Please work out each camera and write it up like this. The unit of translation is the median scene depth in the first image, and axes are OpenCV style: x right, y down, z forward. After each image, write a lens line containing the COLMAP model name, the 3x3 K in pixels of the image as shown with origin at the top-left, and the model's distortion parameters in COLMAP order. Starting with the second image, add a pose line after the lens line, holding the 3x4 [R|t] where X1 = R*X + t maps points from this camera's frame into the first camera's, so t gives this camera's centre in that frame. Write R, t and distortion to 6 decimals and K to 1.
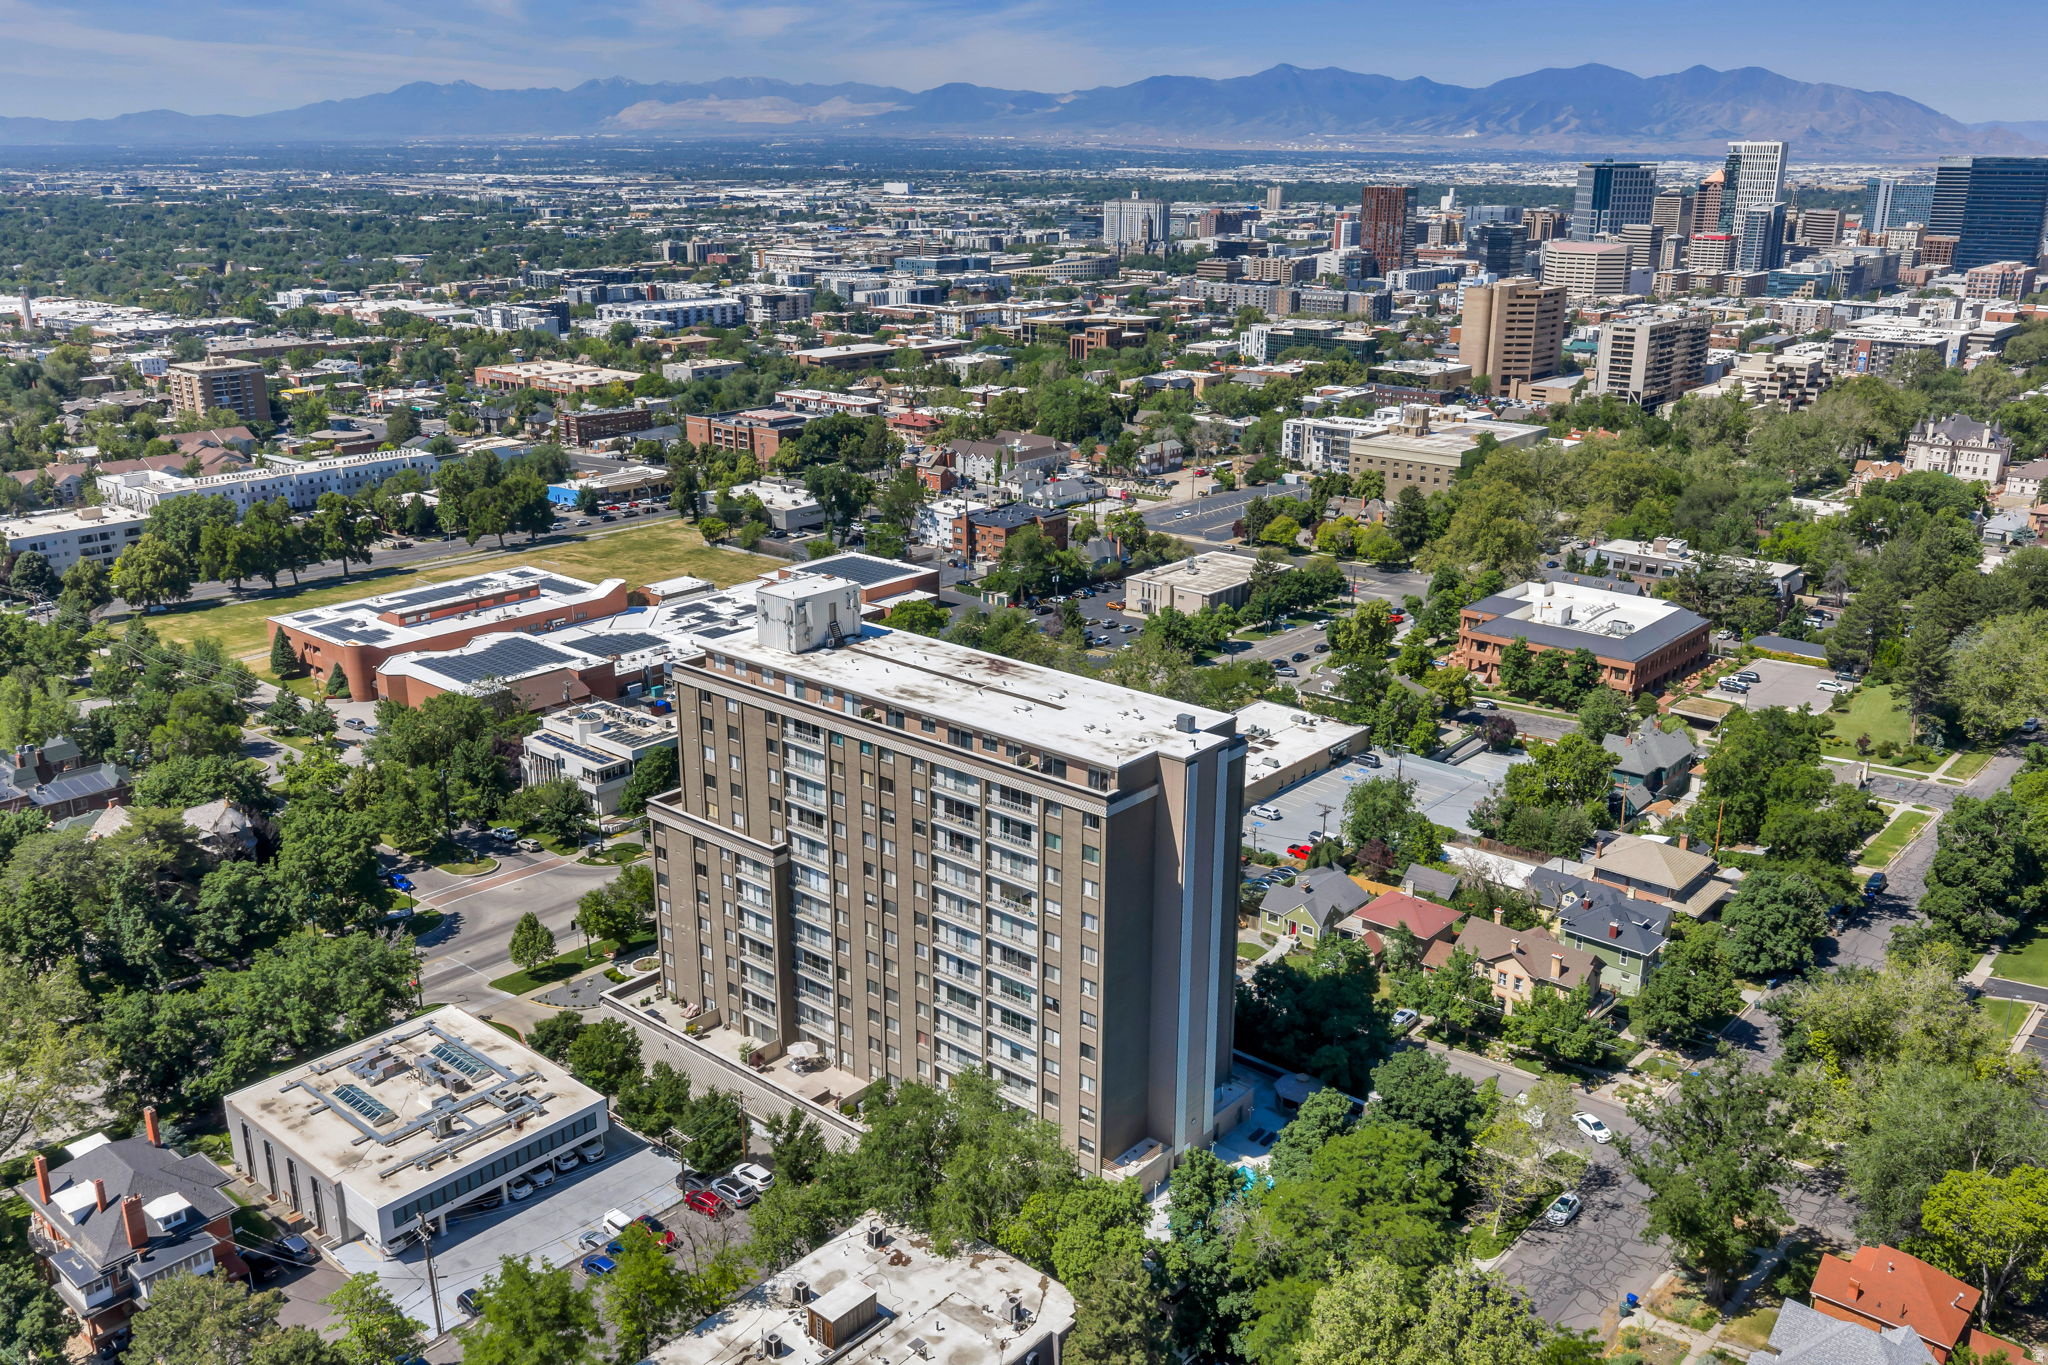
lens RADIAL K [[1687.5, 0, 1023.3], [0, 1687.5, 676.7], [0, 0, 1]] dist [0.009307, -0.013052]
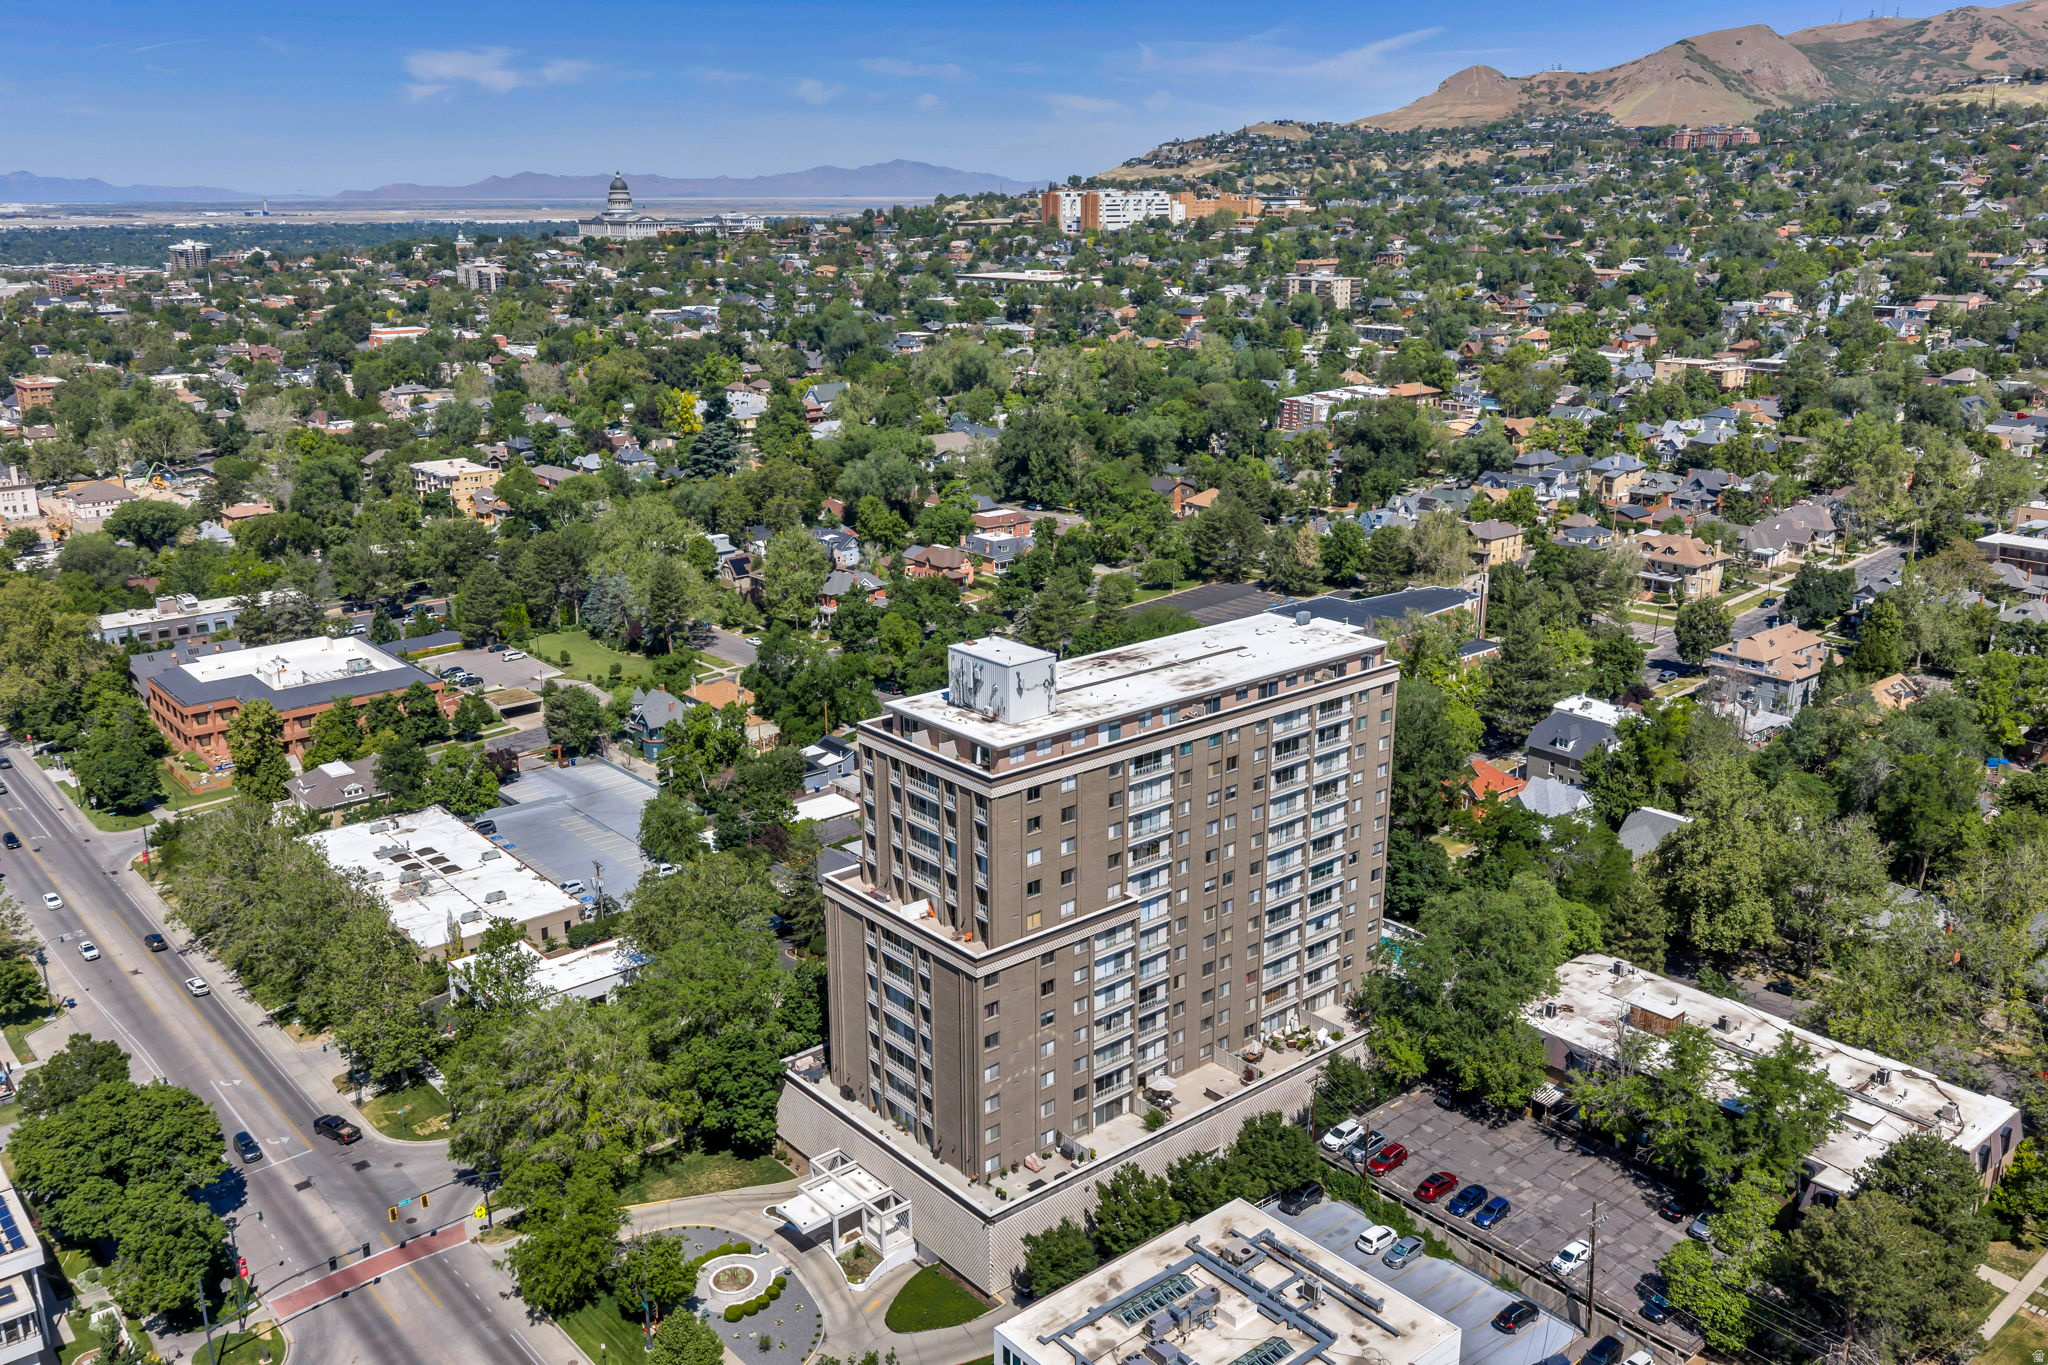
lens RADIAL K [[1687.5, 0, 1023.3], [0, 1687.5, 676.7], [0, 0, 1]] dist [0.009307, -0.013052]
pose [[0.153086, -0.277358, 0.948492, -0.659949], [0.298934, 0.927835, 0.223069, -0.159197], [-0.941915, 0.249388, 0.224950, 0.516594]]
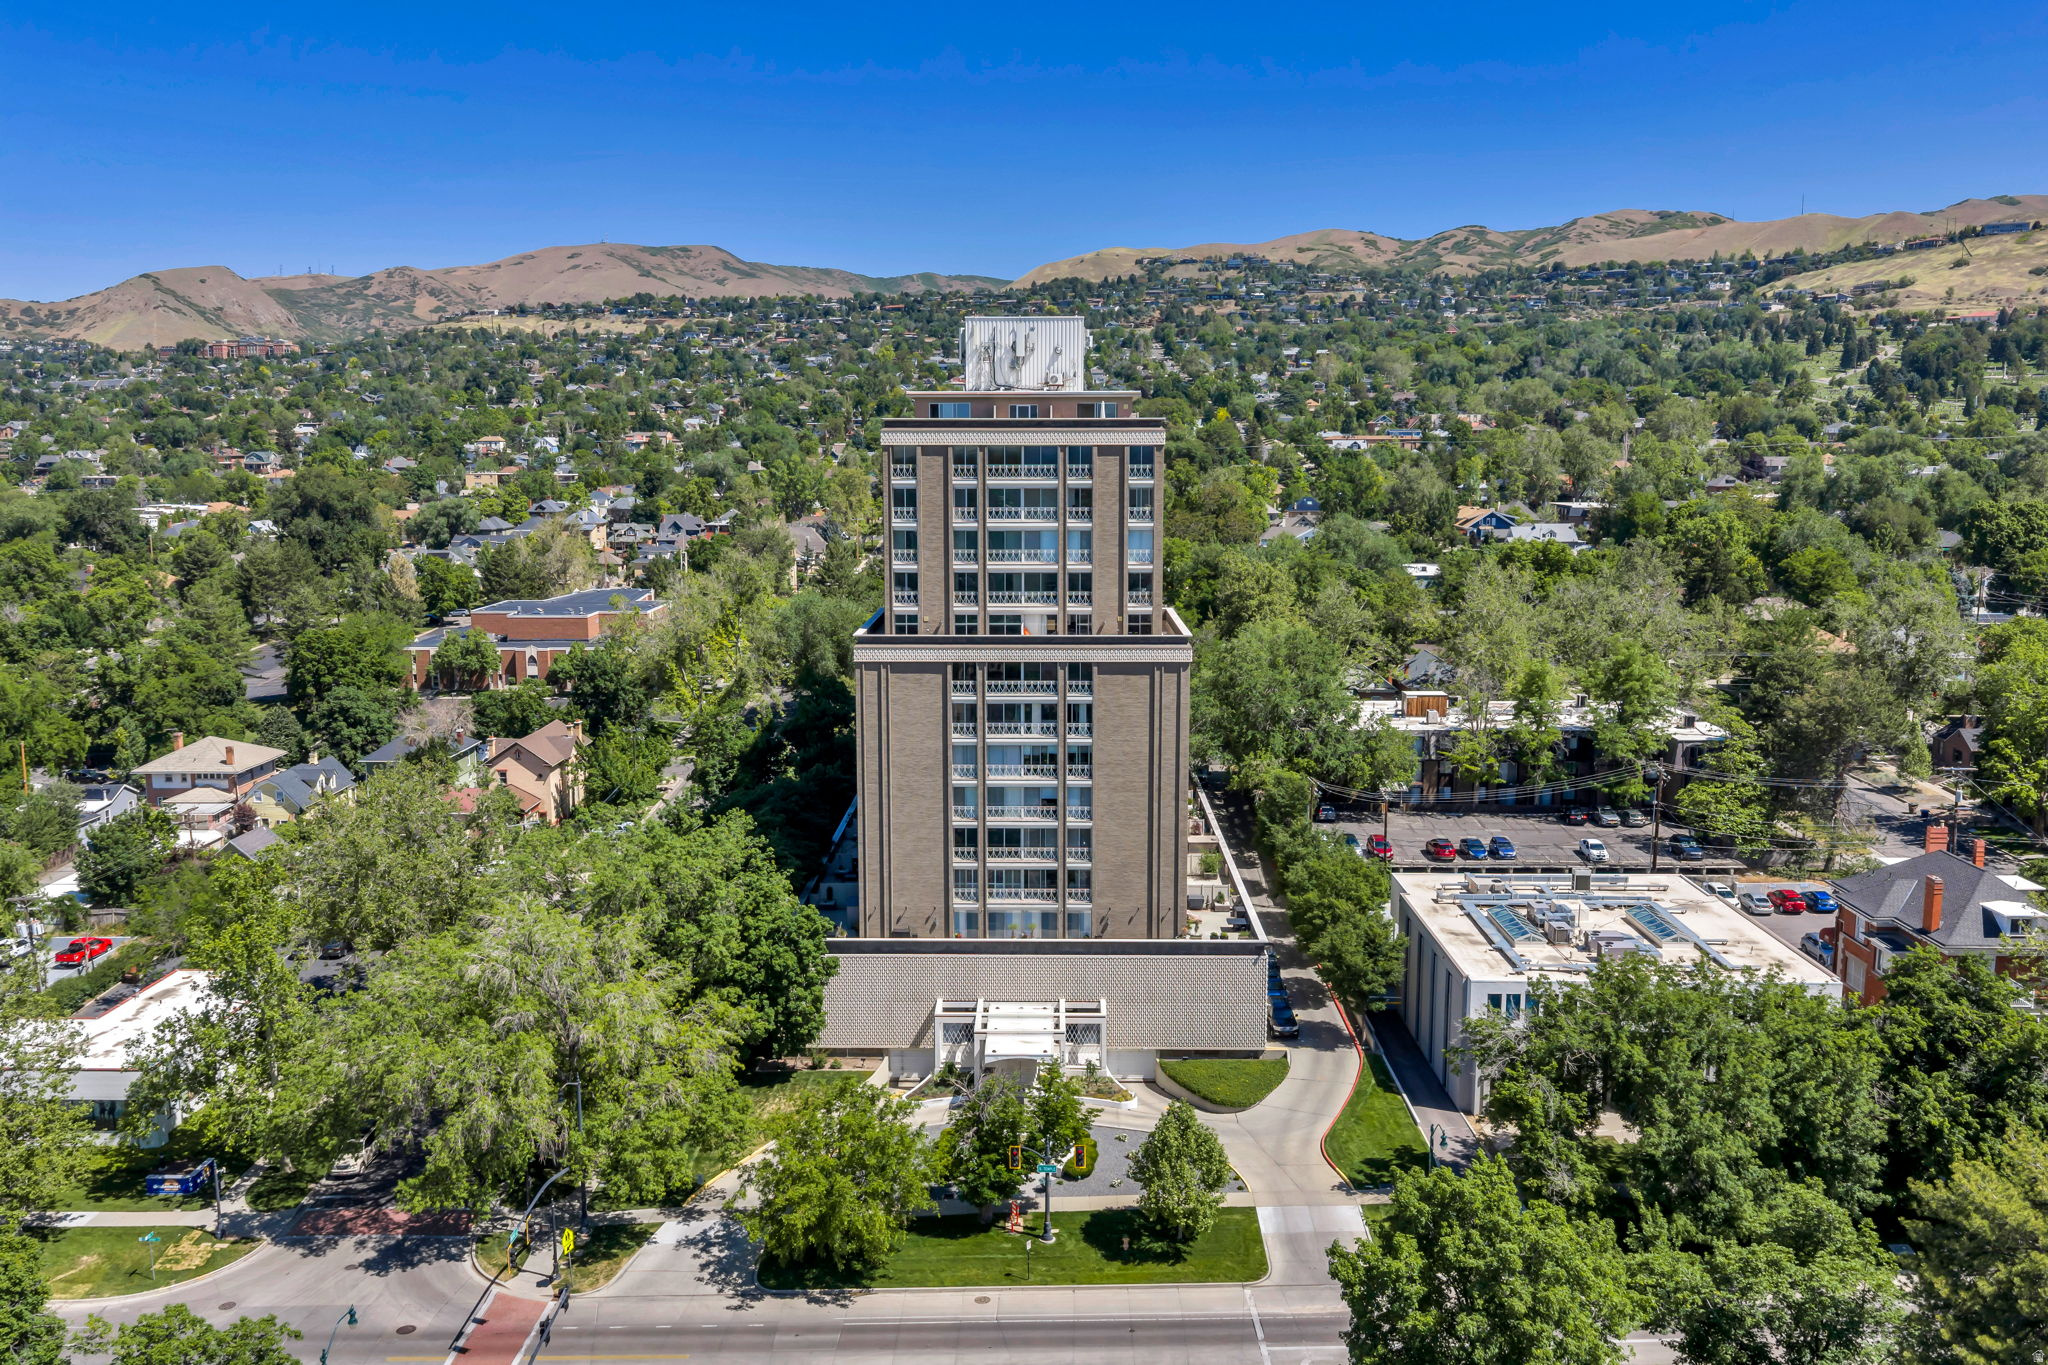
lens RADIAL K [[1687.5, 0, 1023.3], [0, 1687.5, 676.7], [0, 0, 1]] dist [0.009307, -0.013052]
pose [[-0.644676, -0.105221, 0.757180, -0.479741], [0.230133, 0.917822, 0.323484, -0.102931], [-0.728994, 0.382794, -0.567483, 0.973927]]
